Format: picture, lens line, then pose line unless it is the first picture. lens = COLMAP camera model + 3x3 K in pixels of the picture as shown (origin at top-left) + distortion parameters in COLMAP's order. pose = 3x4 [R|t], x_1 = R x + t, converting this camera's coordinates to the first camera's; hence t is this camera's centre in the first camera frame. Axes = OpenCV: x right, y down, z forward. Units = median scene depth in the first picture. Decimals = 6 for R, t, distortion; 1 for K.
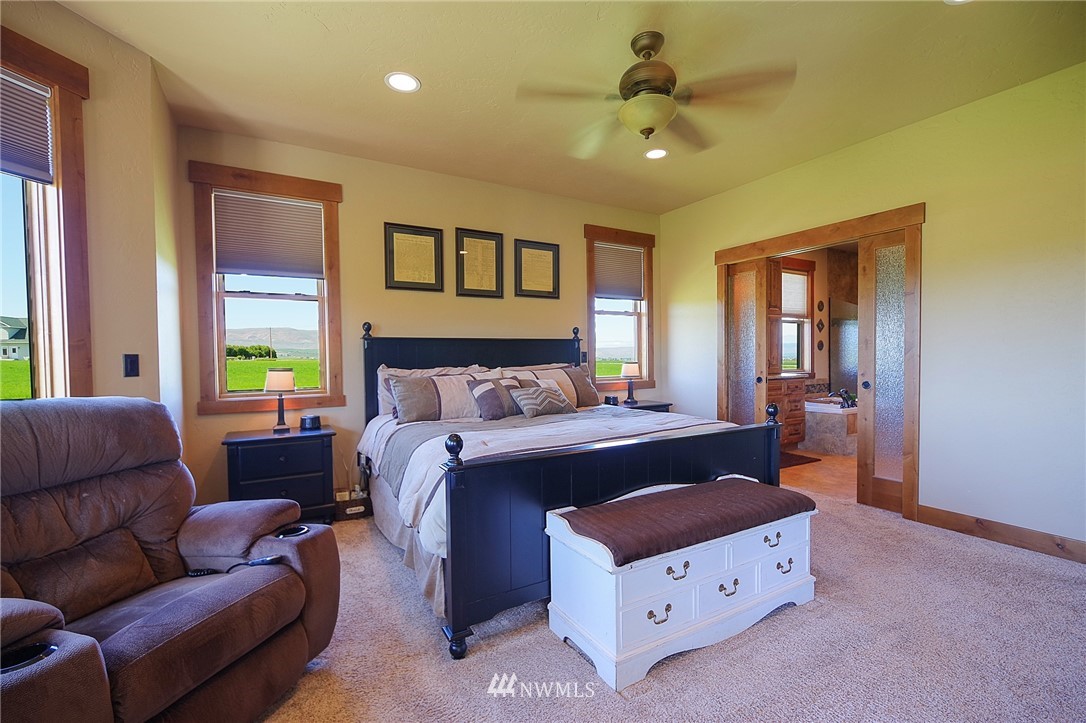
lens RADIAL K [[464.7, 0, 543.0], [0, 464.7, 369.6], [0, 0, 1]] dist [-0.006880, -0.000085]
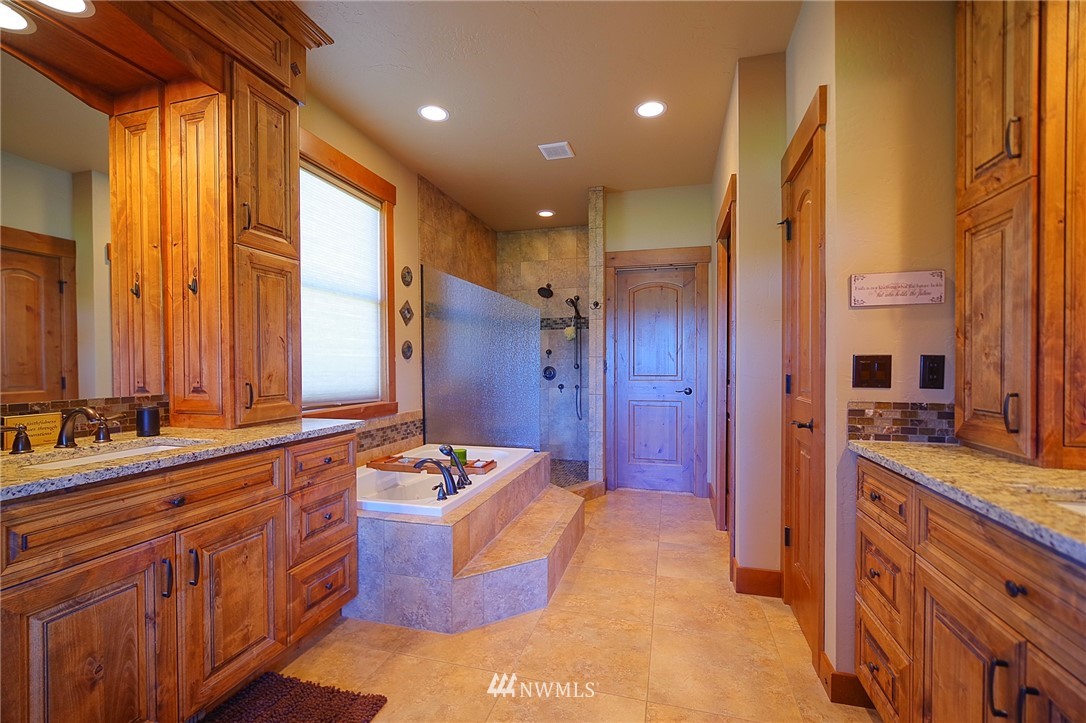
lens RADIAL K [[464.7, 0, 543.0], [0, 464.7, 369.6], [0, 0, 1]] dist [-0.006880, -0.000085]
pose [[0.710251, 0.001232, 0.703947, 0.340263], [0.014299, 0.999767, -0.016177, -0.019159], [-0.703803, 0.021555, 0.710068, 0.521471]]
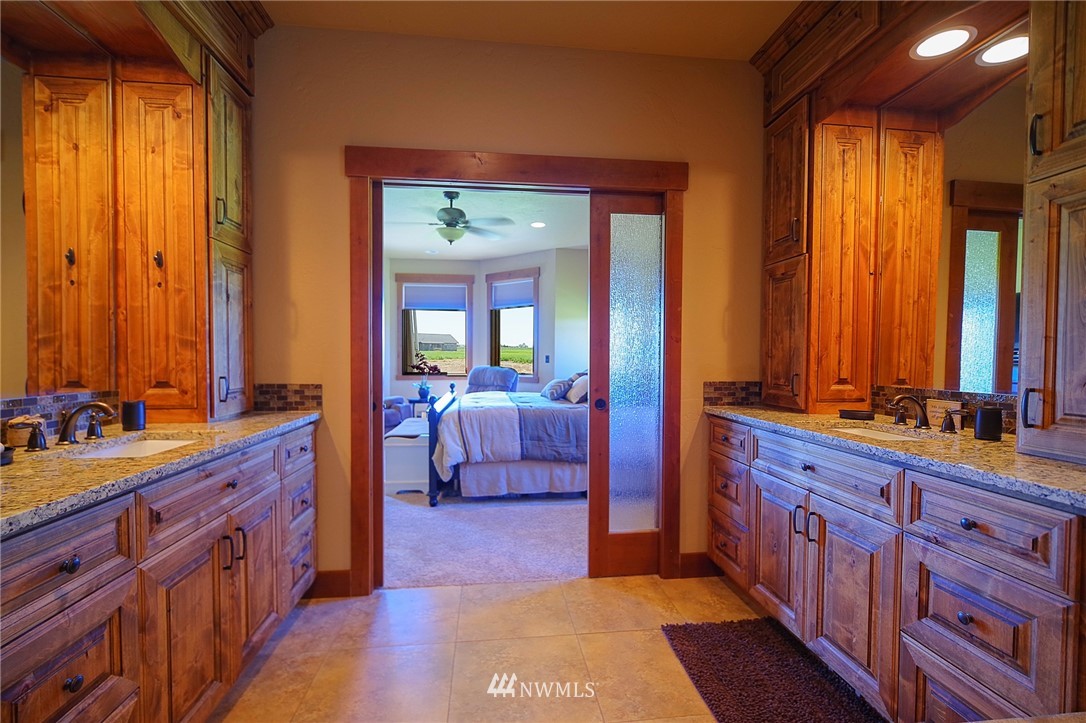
lens RADIAL K [[497.9, 0, 543.0], [0, 497.9, 361.5], [0, 0, 1]] dist [0.000527, 0.000153]
pose [[-0.398192, 0.018859, -0.917108, 0.671962], [-0.024300, 0.999221, 0.031098, -0.030521], [0.916980, 0.034669, -0.397423, 0.746415]]
